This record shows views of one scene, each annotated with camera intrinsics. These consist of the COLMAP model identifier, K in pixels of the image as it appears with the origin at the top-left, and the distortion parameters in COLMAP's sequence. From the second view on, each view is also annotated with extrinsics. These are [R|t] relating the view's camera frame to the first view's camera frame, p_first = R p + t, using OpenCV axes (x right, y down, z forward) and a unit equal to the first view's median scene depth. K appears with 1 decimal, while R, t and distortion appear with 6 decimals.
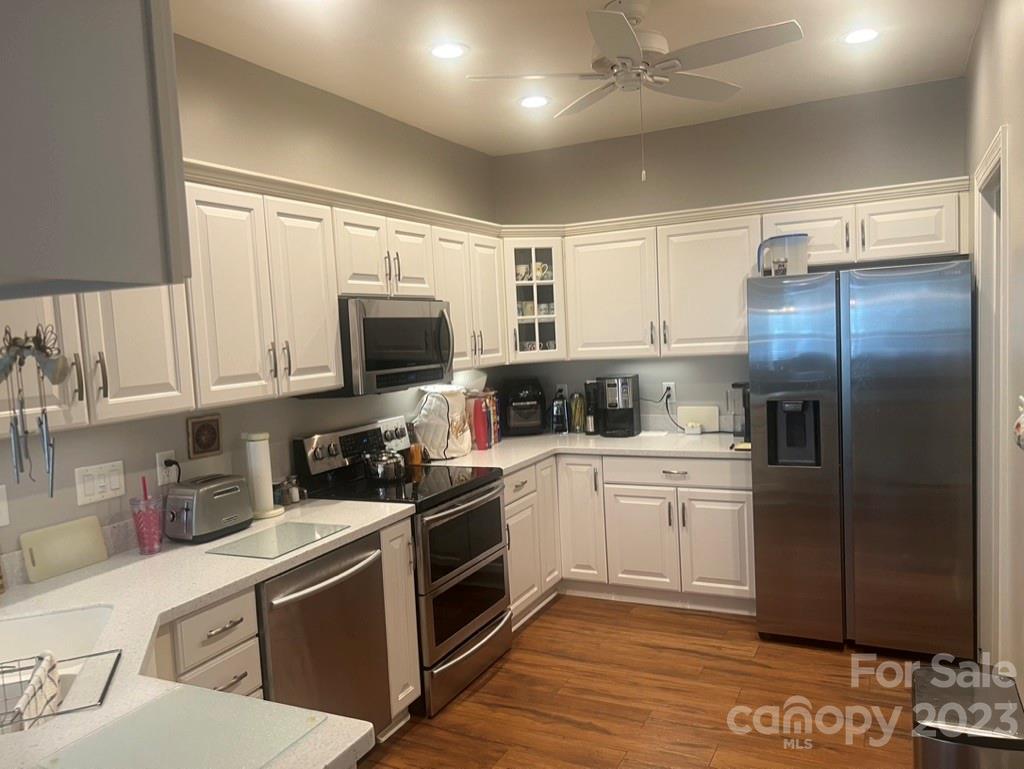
lens RADIAL K [[760.8, 0, 511.9], [0, 760.8, 375.0], [0, 0, 1]] dist [0.006191, 0.000631]
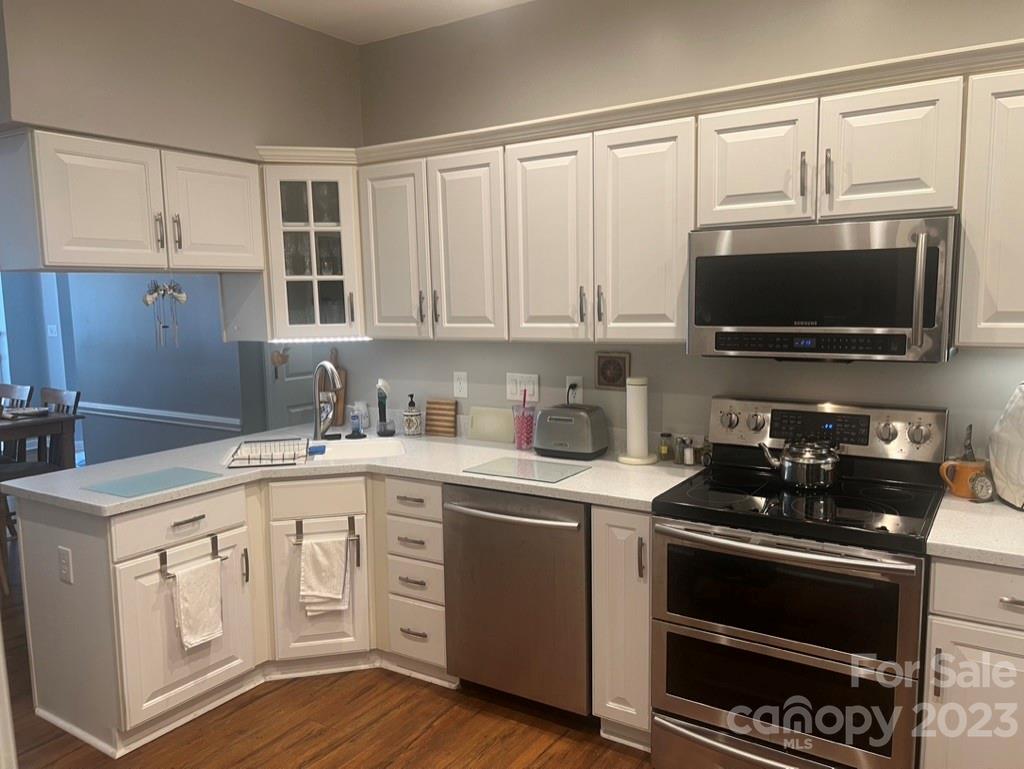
lens RADIAL K [[762.6, 0, 512.0], [0, 762.6, 384.5], [0, 0, 1]] dist [0.006924, -0.000811]
pose [[-0.128414, 0.170100, -0.977024, 0.673024], [-0.030573, 0.984033, 0.175339, -0.085391], [0.991249, 0.052386, -0.121163, 1.006499]]
